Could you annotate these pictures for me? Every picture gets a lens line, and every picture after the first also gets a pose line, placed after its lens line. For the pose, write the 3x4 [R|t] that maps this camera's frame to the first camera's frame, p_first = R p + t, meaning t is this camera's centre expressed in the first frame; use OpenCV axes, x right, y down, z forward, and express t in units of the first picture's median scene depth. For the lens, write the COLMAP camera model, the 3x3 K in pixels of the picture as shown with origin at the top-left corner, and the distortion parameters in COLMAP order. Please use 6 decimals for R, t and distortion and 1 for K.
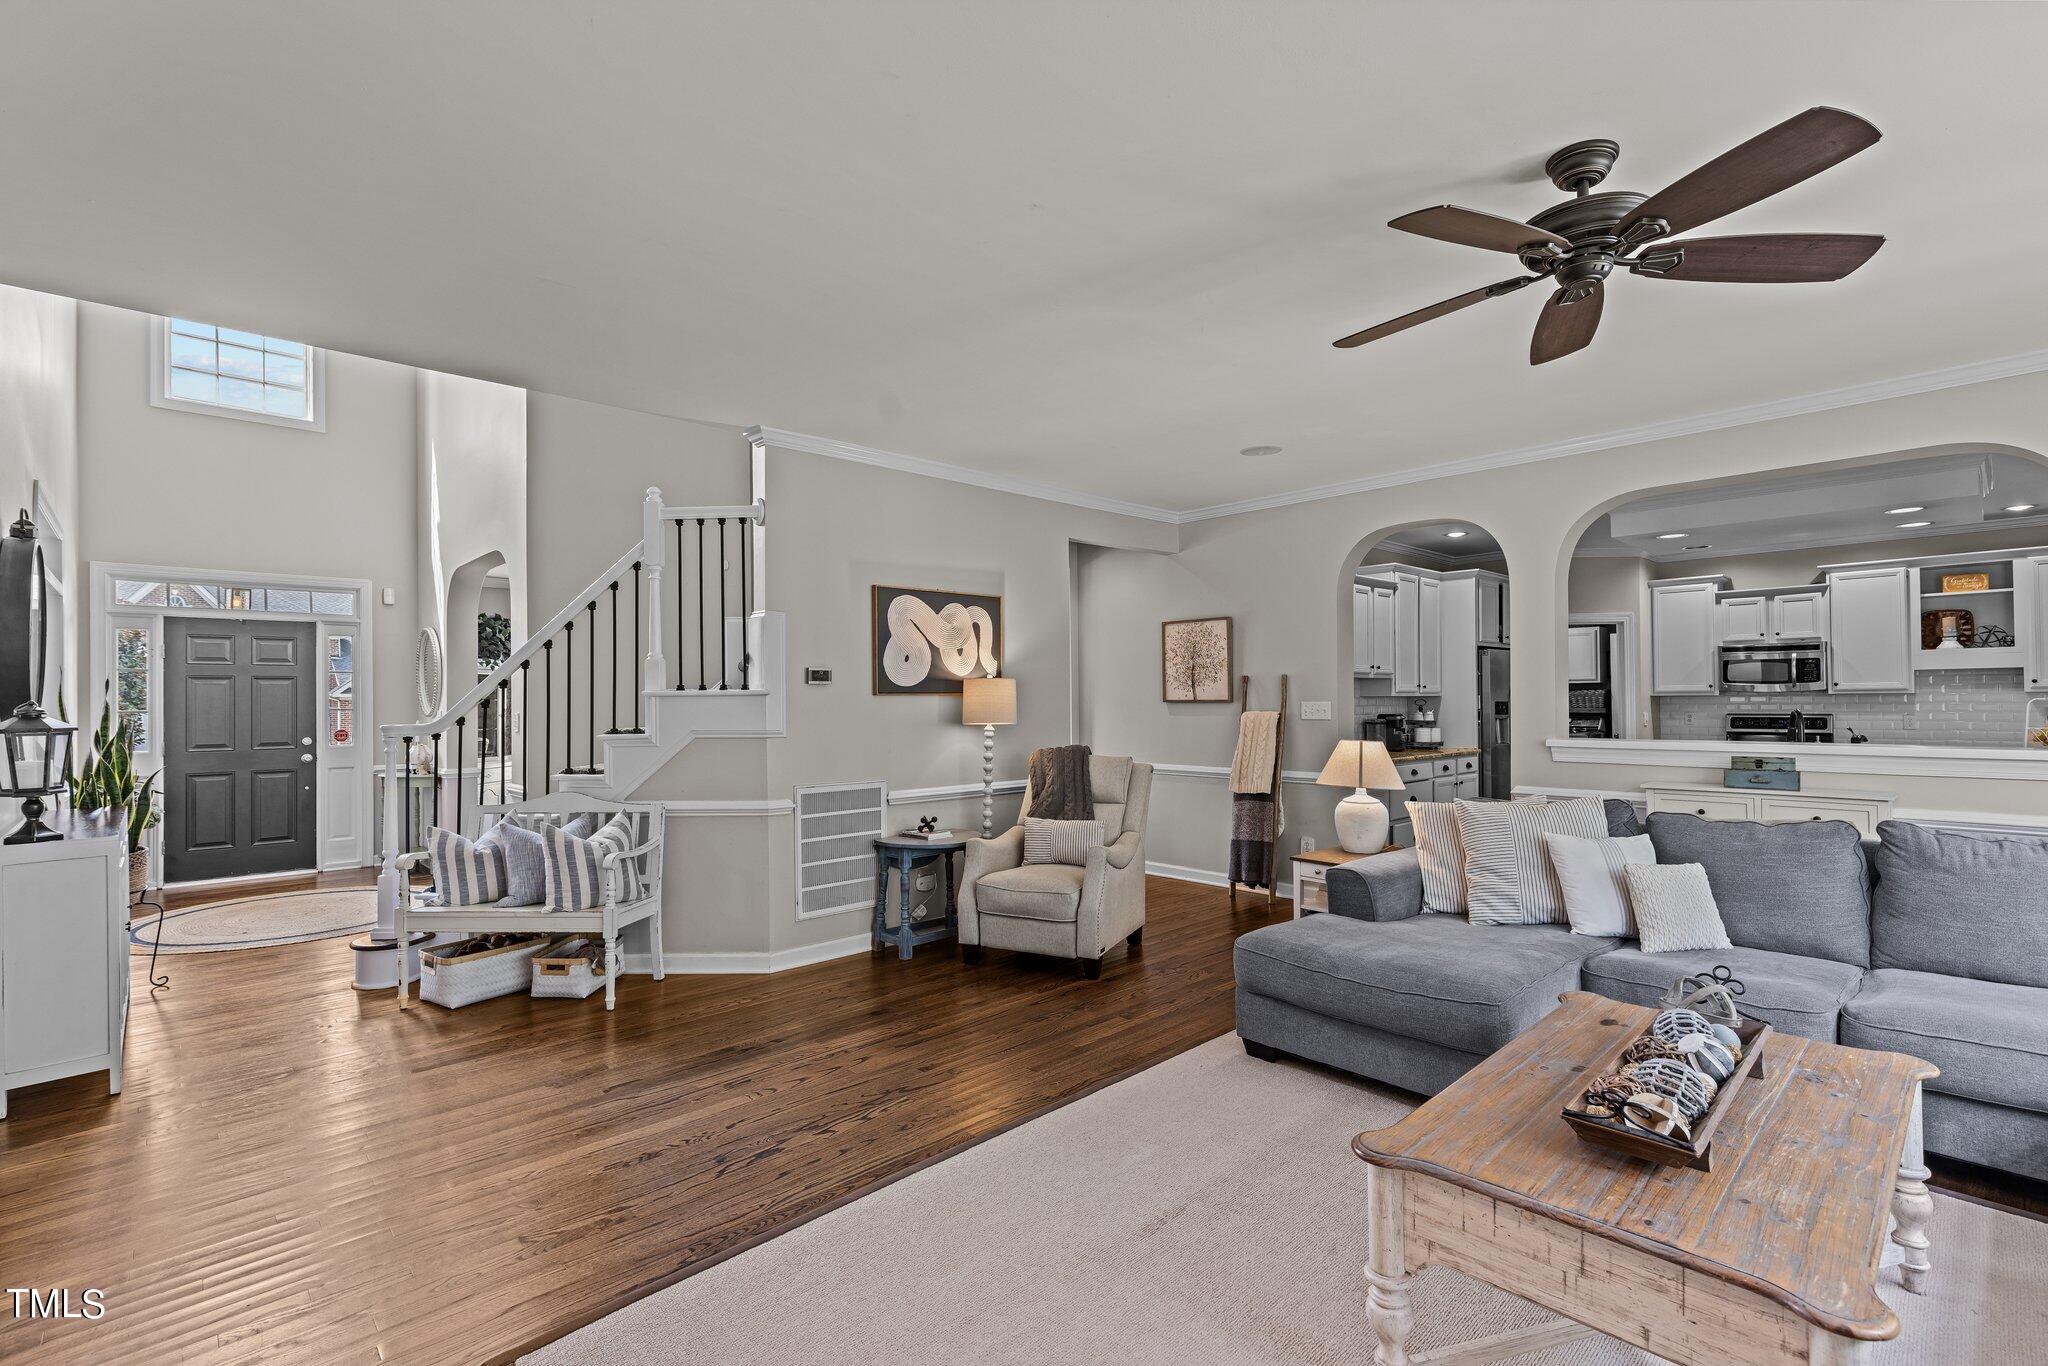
lens RADIAL K [[934.0, 0, 1023.4], [0, 934.0, 684.2], [0, 0, 1]] dist [0.010497, -0.001123]
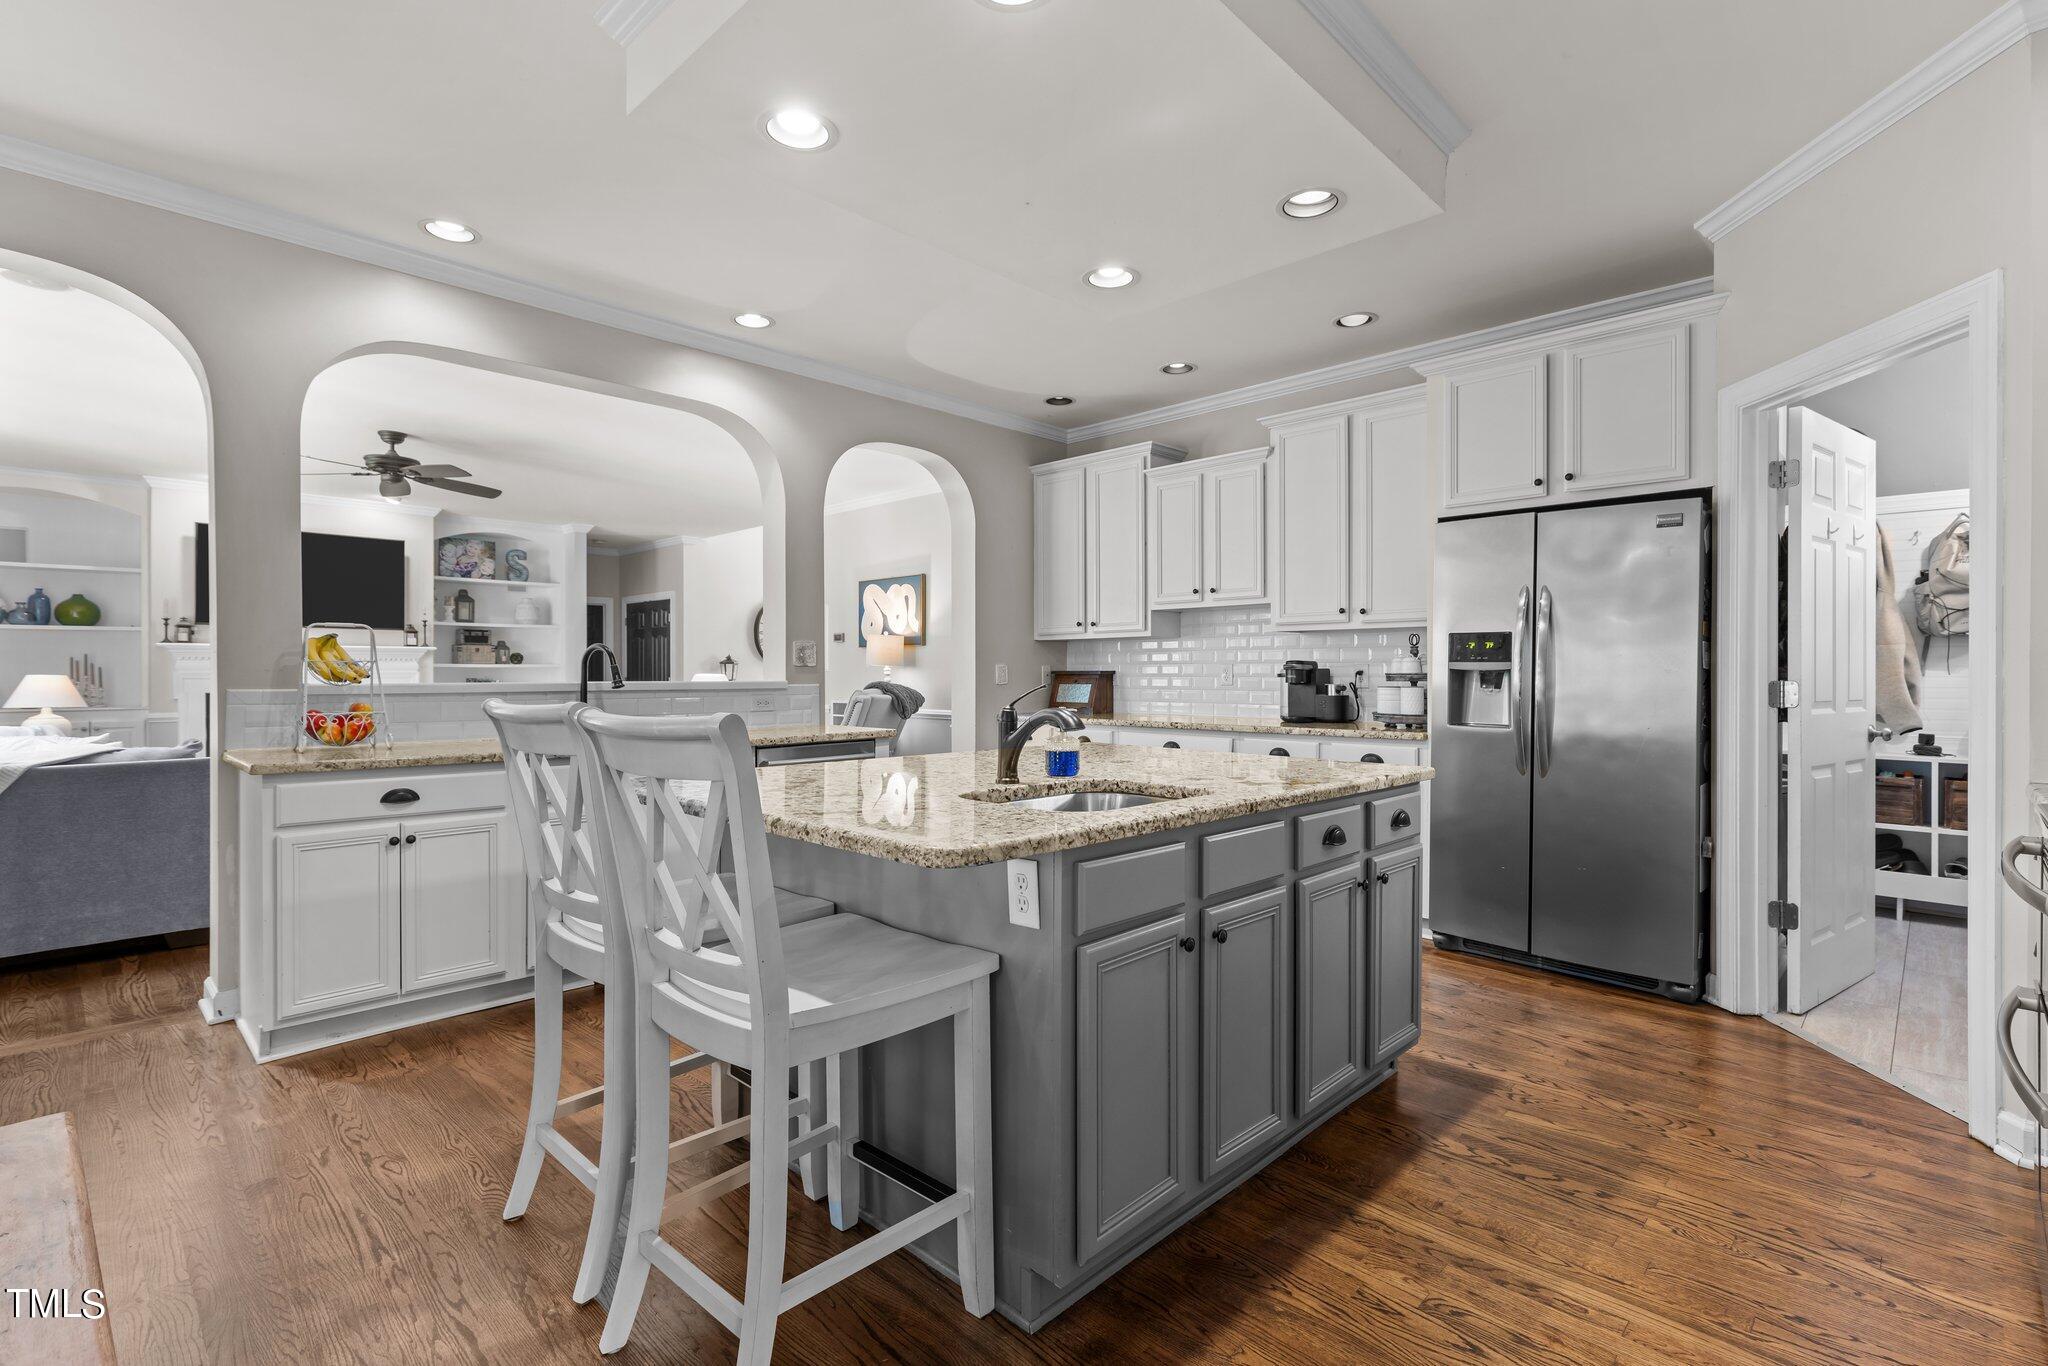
lens RADIAL K [[934.0, 0, 1019.8], [0, 934.0, 677.4], [0, 0, 1]] dist [0.010497, -0.001123]
pose [[0.054945, 0.010729, -0.998432, 1.506825], [0.014152, 0.999833, 0.011523, 0.049275], [0.998389, -0.014763, 0.054784, 1.187660]]
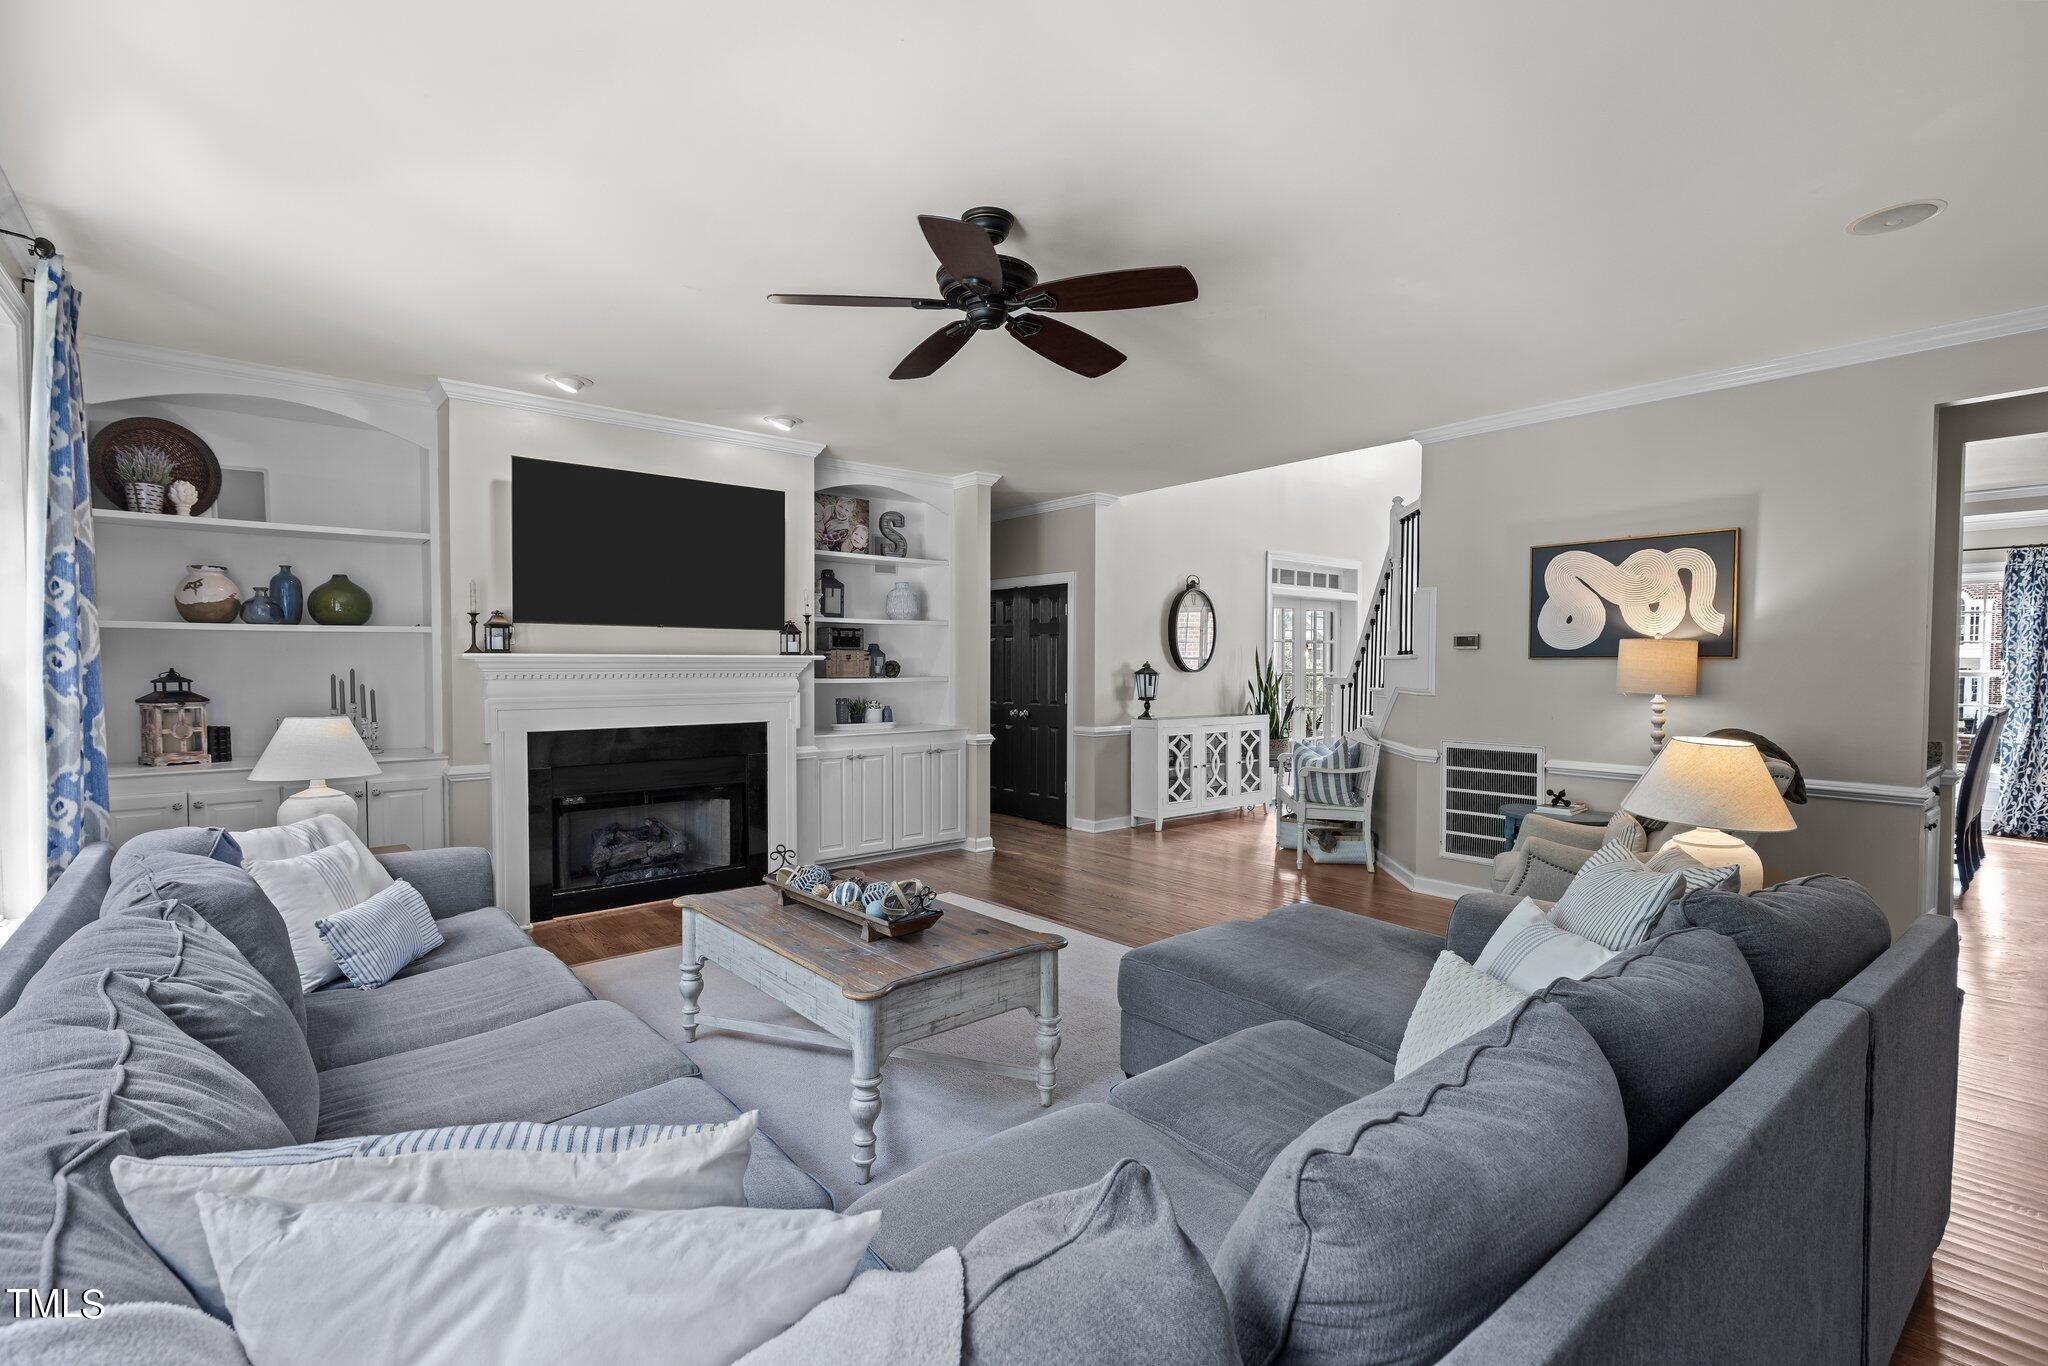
lens RADIAL K [[934.0, 0, 1035.2], [0, 934.0, 687.5], [0, 0, 1]] dist [0.010497, -0.001123]
pose [[-0.040968, 0.031746, -0.998656, 0.847203], [0.011457, 0.999444, 0.031301, 0.004695], [0.999095, -0.010160, -0.041309, 0.517019]]
